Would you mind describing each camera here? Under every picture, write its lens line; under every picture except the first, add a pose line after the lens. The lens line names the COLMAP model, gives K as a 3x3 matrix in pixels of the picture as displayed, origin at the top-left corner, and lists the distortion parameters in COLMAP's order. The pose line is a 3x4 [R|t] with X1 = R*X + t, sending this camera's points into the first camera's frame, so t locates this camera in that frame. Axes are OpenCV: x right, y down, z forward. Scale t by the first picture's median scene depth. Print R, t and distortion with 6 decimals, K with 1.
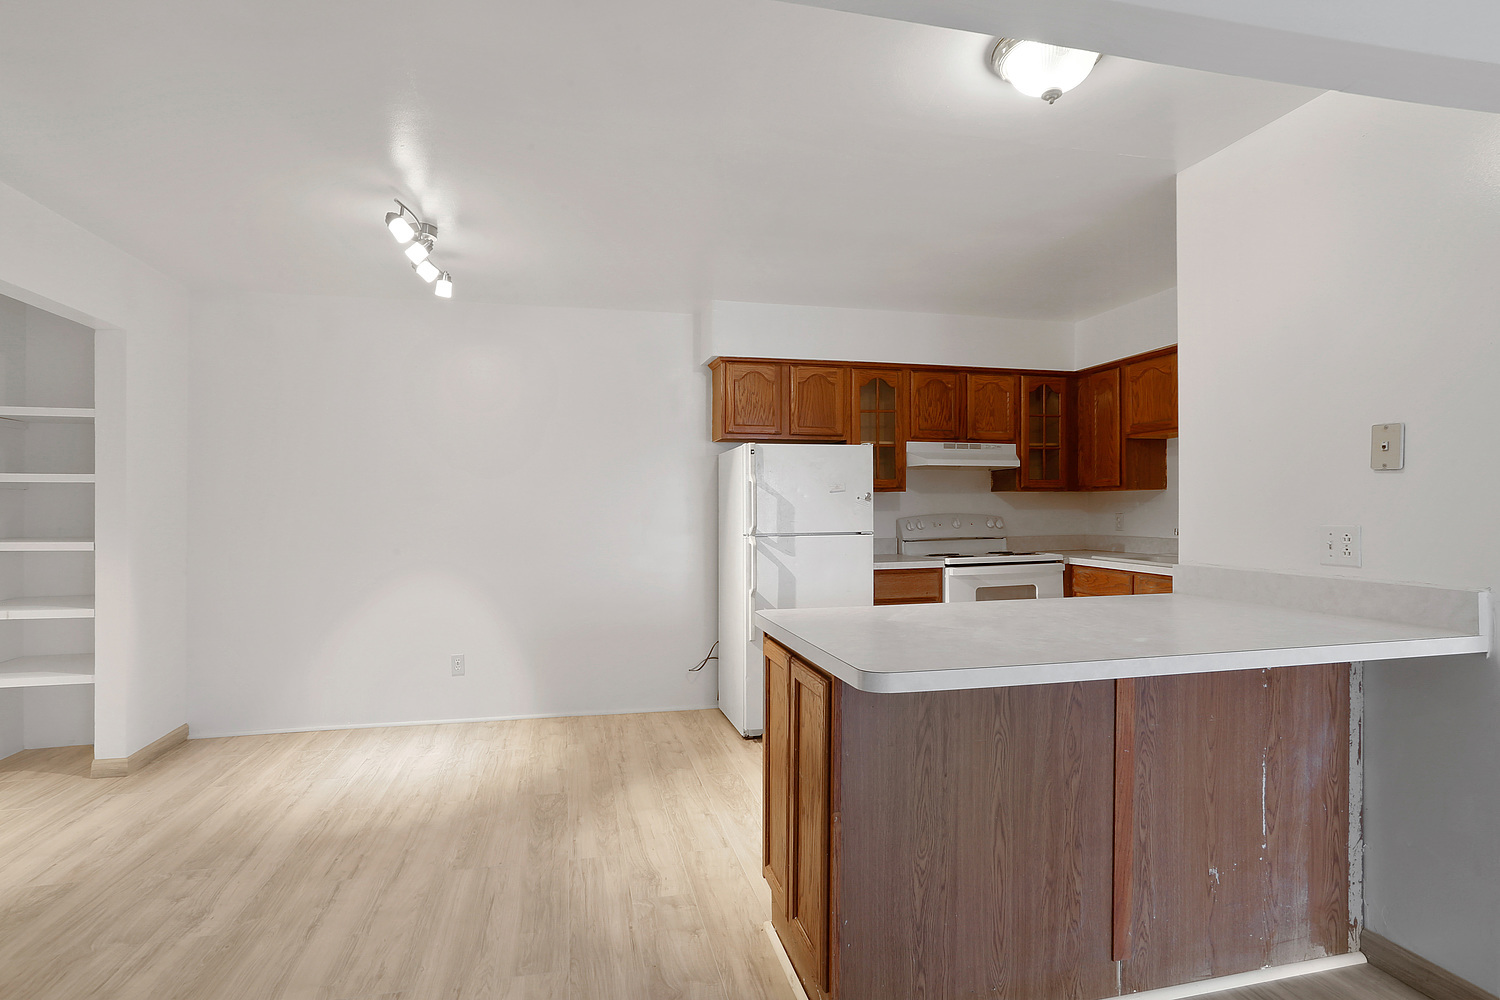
lens RADIAL K [[765.8, 0, 731.6], [0, 765.8, 499.6], [0, 0, 1]] dist [-0.025734, 0.010020]
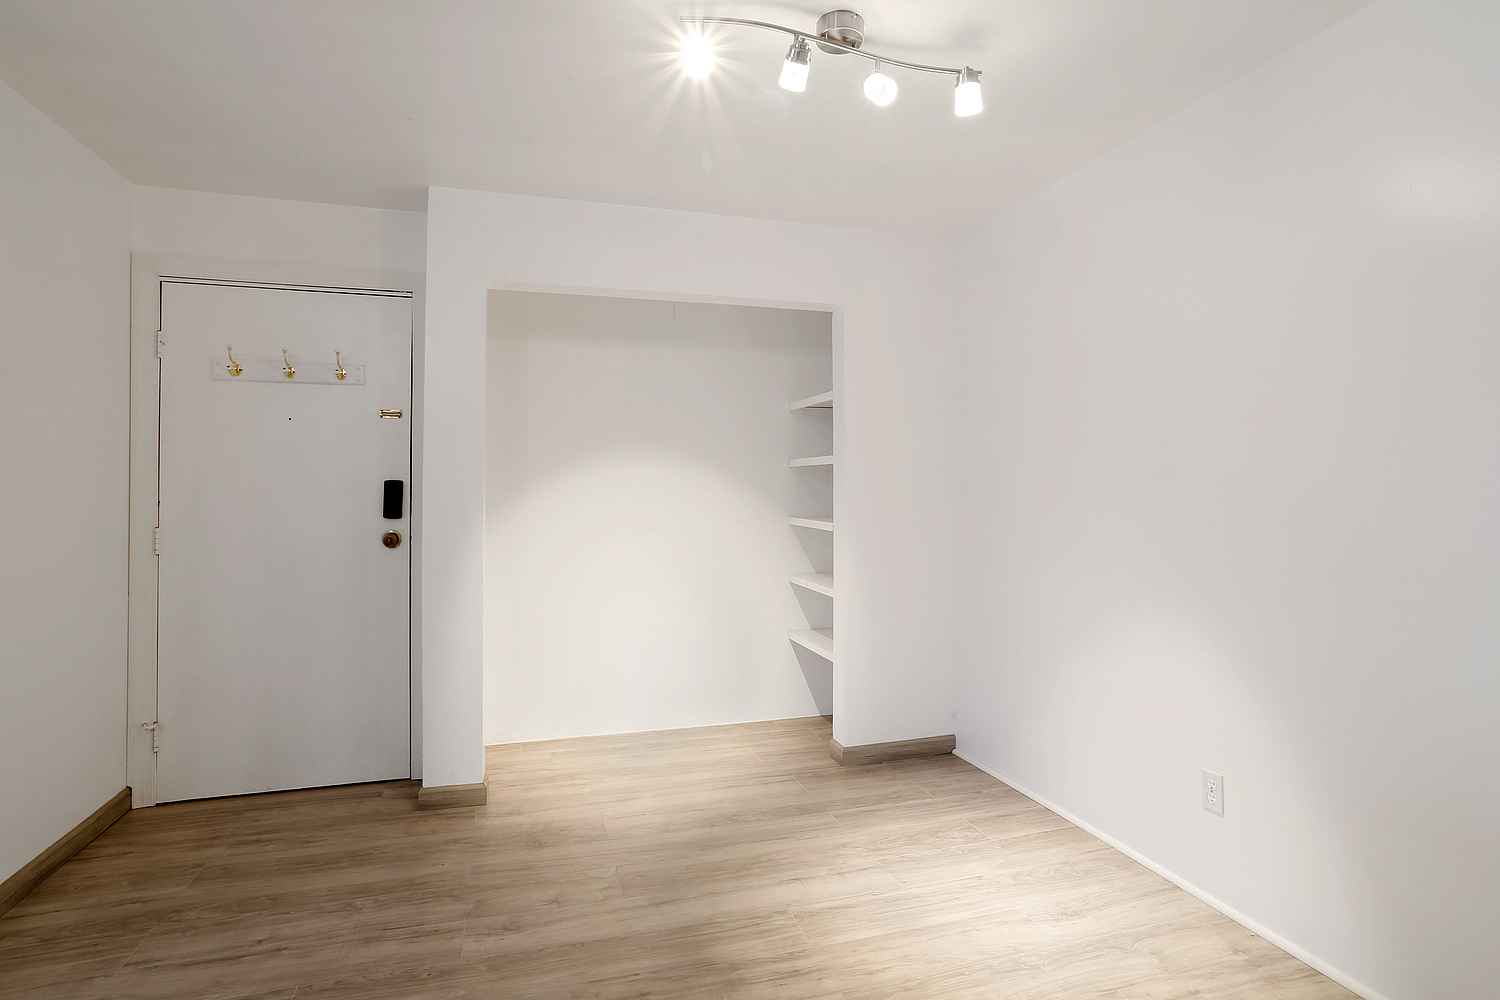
lens RADIAL K [[758.3, 0, 742.5], [0, 758.3, 478.5], [0, 0, 1]] dist [-0.026872, 0.011246]
pose [[0.063346, -0.011820, -0.997922, 0.192804], [0.012237, 0.999864, -0.011066, 0.009825], [0.997917, -0.011511, 0.063482, 0.992486]]
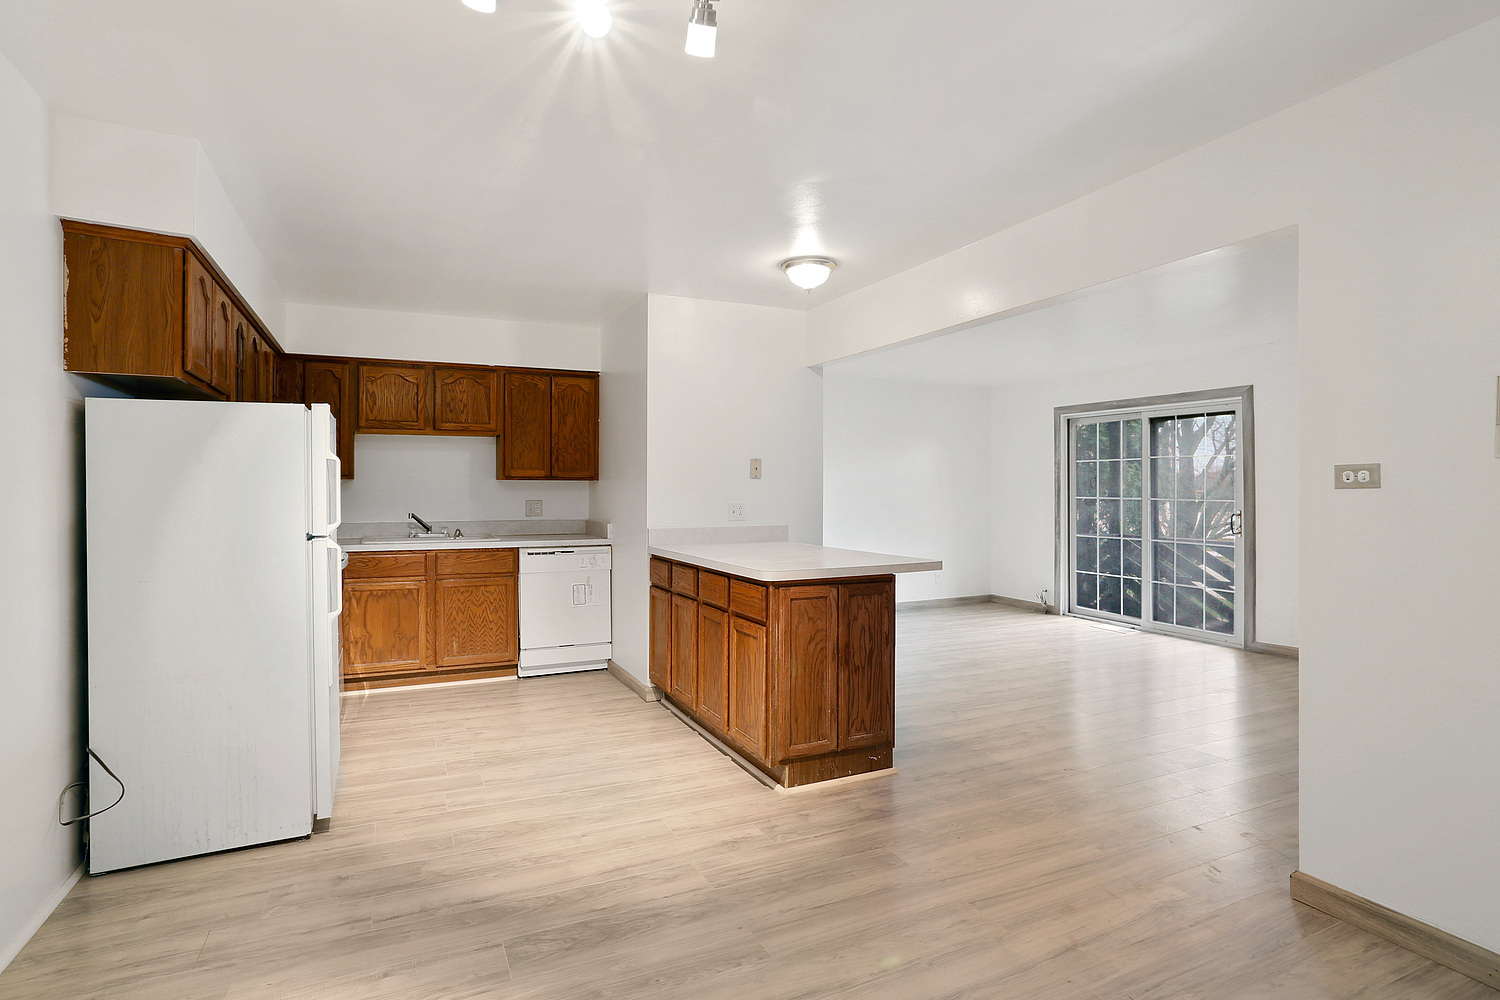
lens RADIAL K [[758.3, 0, 766.2], [0, 758.3, 493.6], [0, 0, 1]] dist [-0.026872, 0.011246]
pose [[-0.238769, -0.000366, 0.971076, -1.023946], [-0.005404, 0.999985, -0.000952, 0.007717], [-0.971061, -0.005475, -0.238767, 1.084522]]
